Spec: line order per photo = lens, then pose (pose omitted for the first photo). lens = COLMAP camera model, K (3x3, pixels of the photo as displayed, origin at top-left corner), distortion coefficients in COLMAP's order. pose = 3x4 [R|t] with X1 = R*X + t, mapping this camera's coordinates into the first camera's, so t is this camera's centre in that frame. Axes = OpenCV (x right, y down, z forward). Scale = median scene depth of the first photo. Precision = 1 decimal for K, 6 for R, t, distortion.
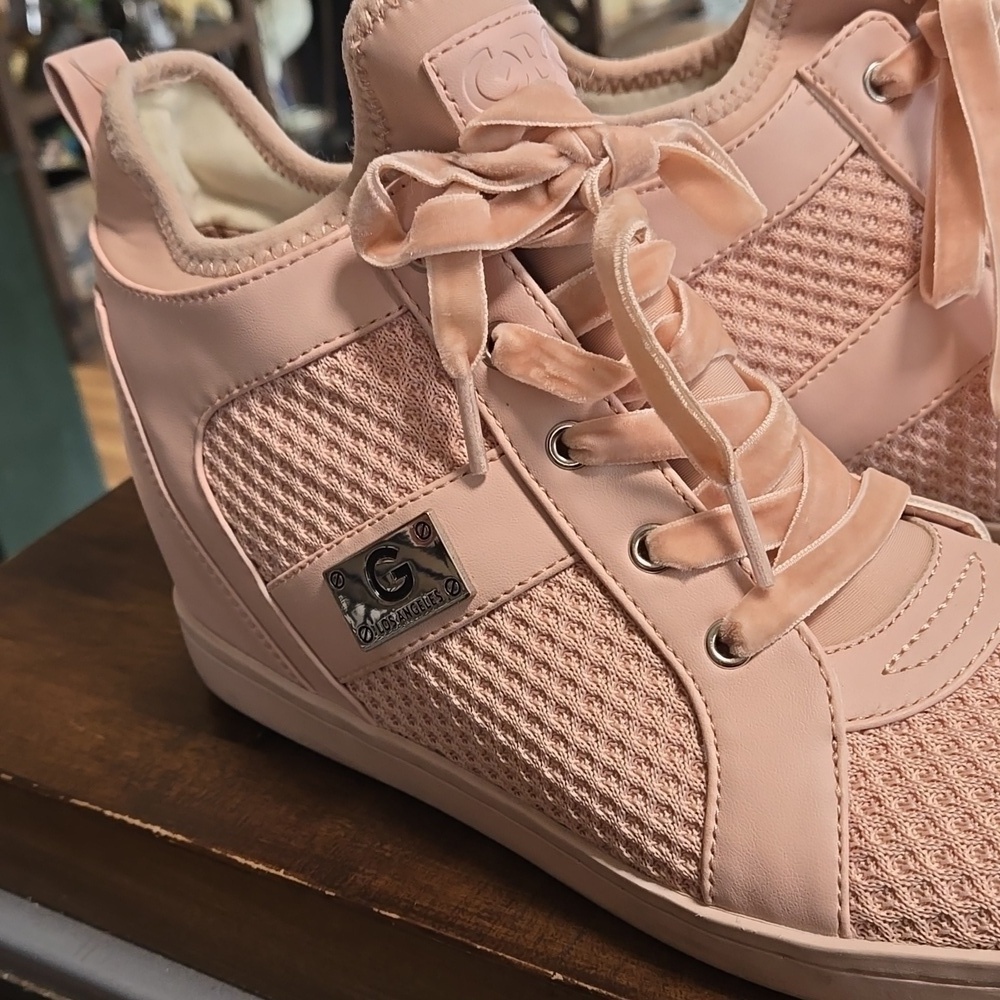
lens RADIAL K [[1490.6, 0, 500.0], [0, 1490.6, 500.0], [0, 0, 1]] dist [0.051321, -0.010304]
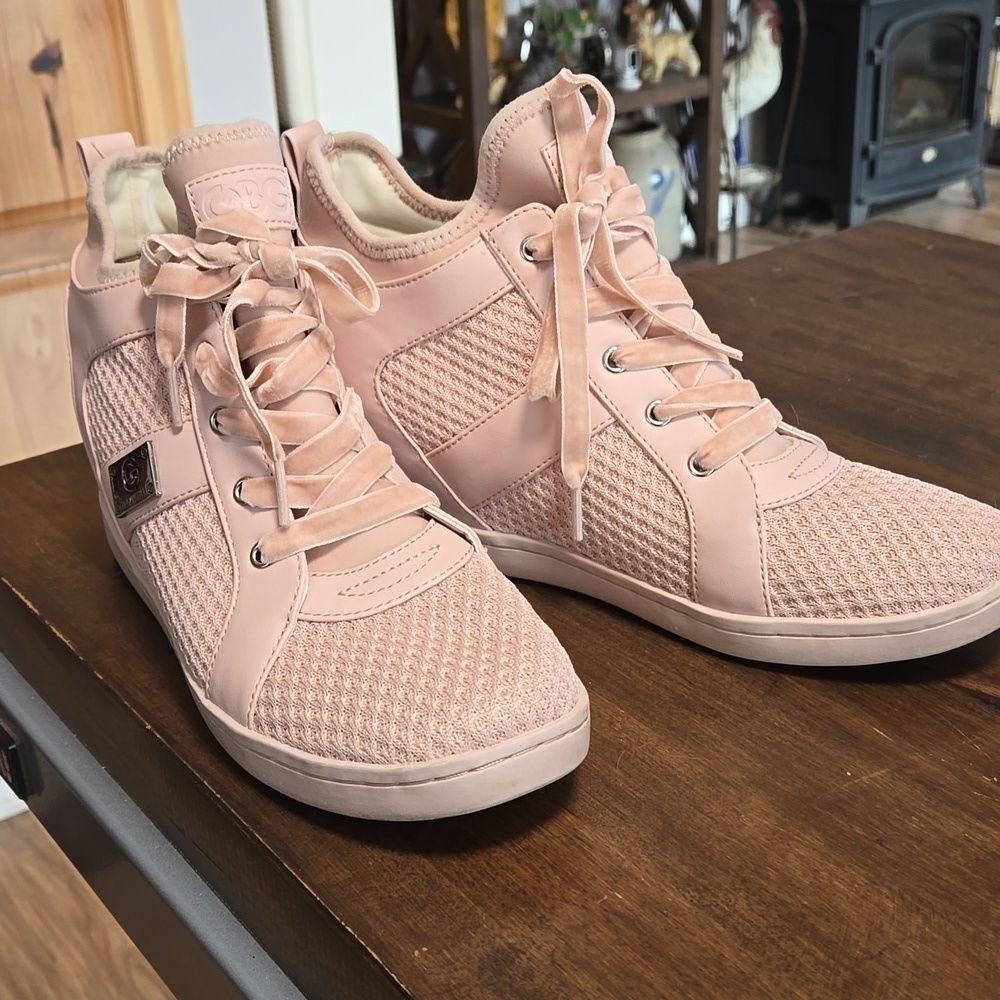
lens RADIAL K [[1477.3, 0, 500.0], [0, 1477.3, 500.0], [0, 0, 1]] dist [0.080627, -0.096799]
pose [[0.924664, 0.241966, -0.294021, 0.780797], [-0.248240, 0.968560, 0.016393, -0.051211], [0.288744, 0.057830, 0.955658, -0.466539]]
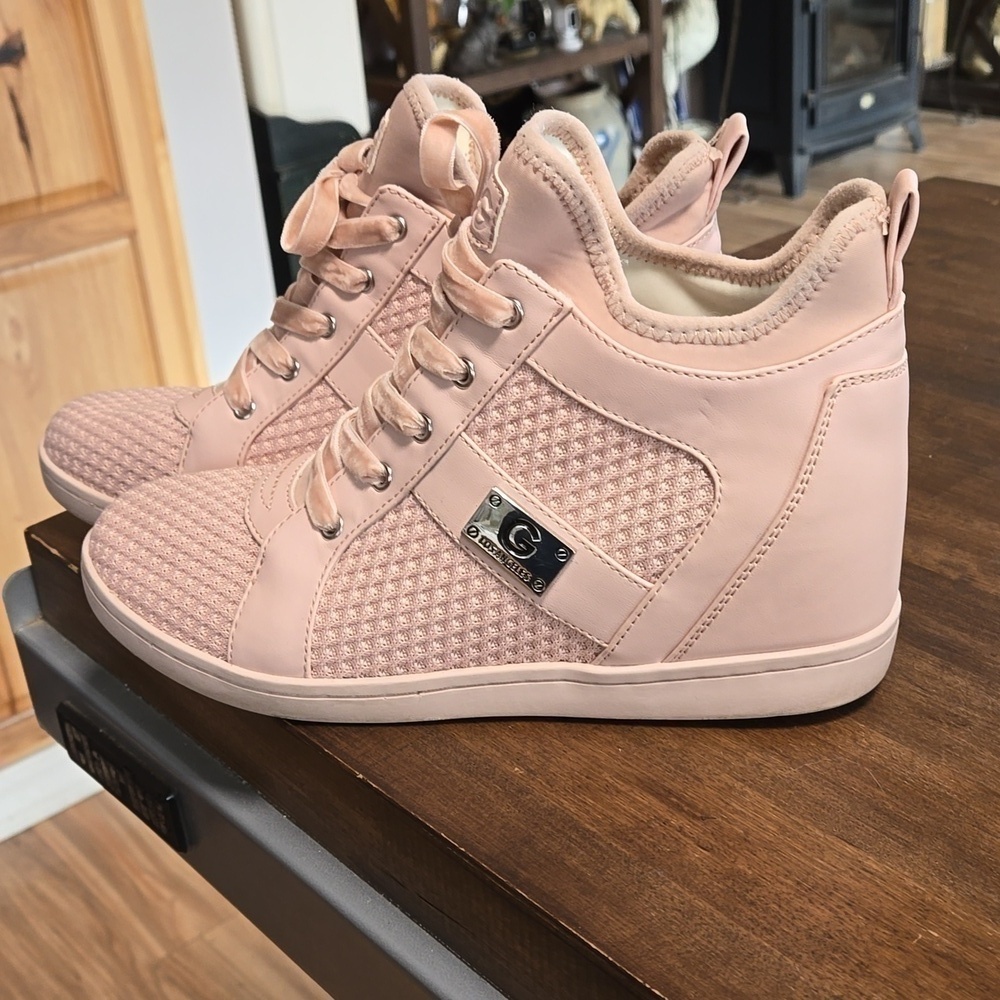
lens RADIAL K [[1477.3, 0, 500.0], [0, 1477.3, 500.0], [0, 0, 1]] dist [0.080627, -0.096799]
pose [[0.951548, 0.188794, -0.242721, 0.470841], [-0.187546, 0.981844, 0.028458, -0.036788], [0.243686, 0.018442, 0.969679, -0.452076]]
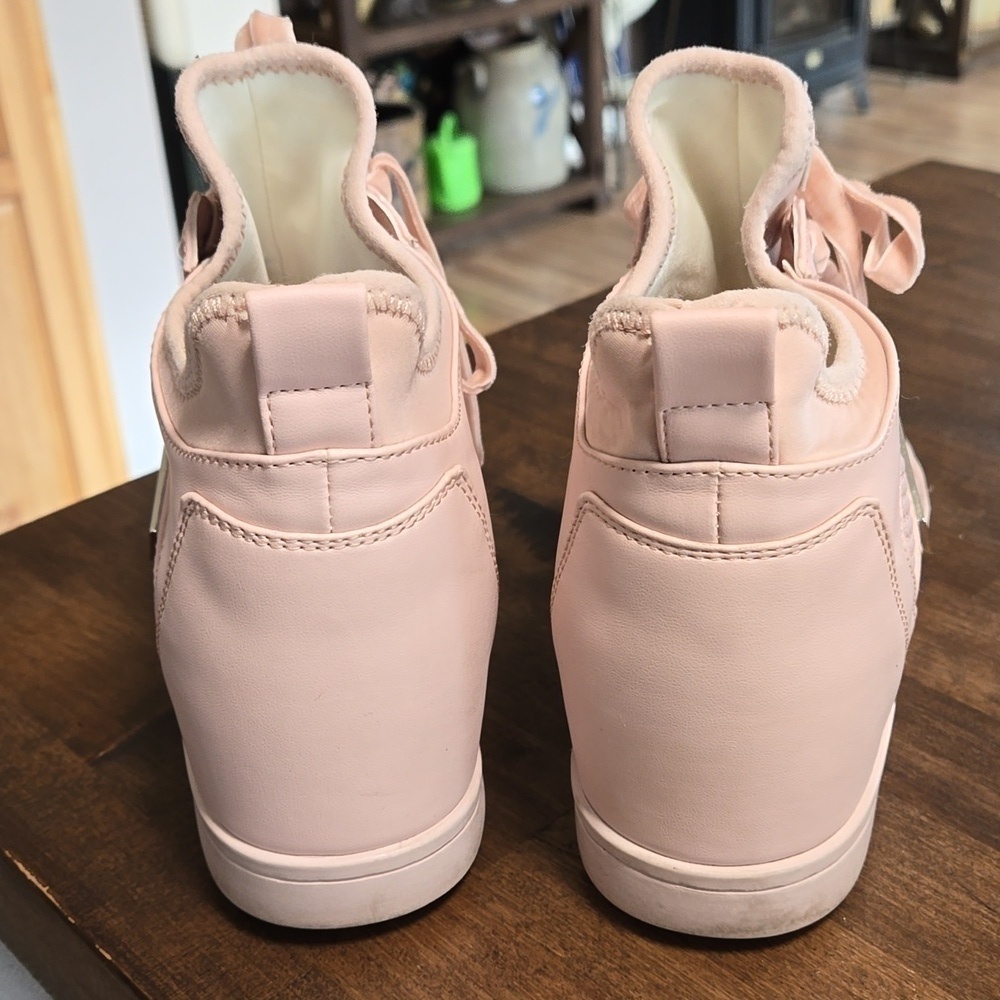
lens RADIAL K [[1490.6, 0, 500.0], [0, 1490.6, 500.0], [0, 0, 1]] dist [0.051321, -0.010304]
pose [[0.960585, 0.199109, -0.193990, 0.357894], [-0.193278, 0.979933, 0.048731, -0.164862], [0.199800, -0.009316, 0.979792, -0.031100]]
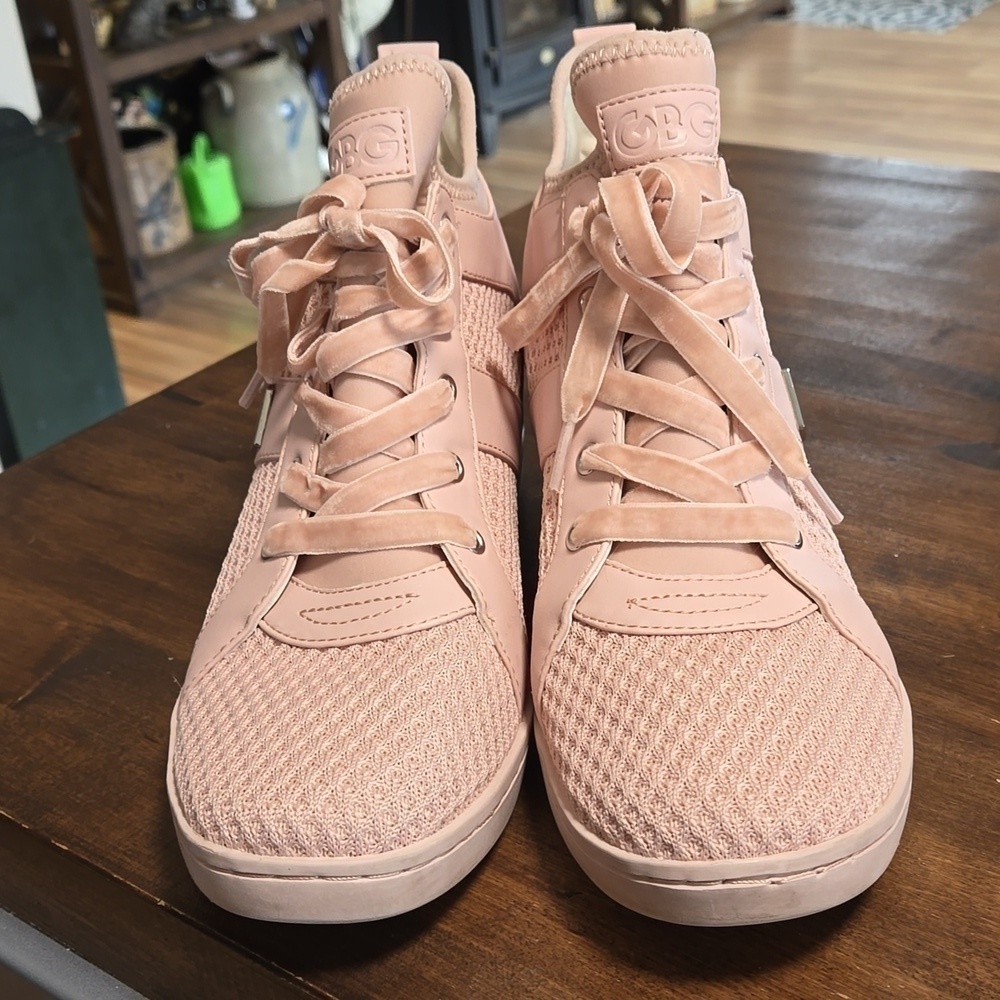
lens RADIAL K [[1490.6, 0, 500.0], [0, 1490.6, 500.0], [0, 0, 1]] dist [0.051321, -0.010304]
pose [[0.994776, 0.085637, -0.055564, 0.357241], [-0.084450, 0.996154, 0.023373, -0.089332], [0.057352, -0.018559, 0.998181, -0.288434]]
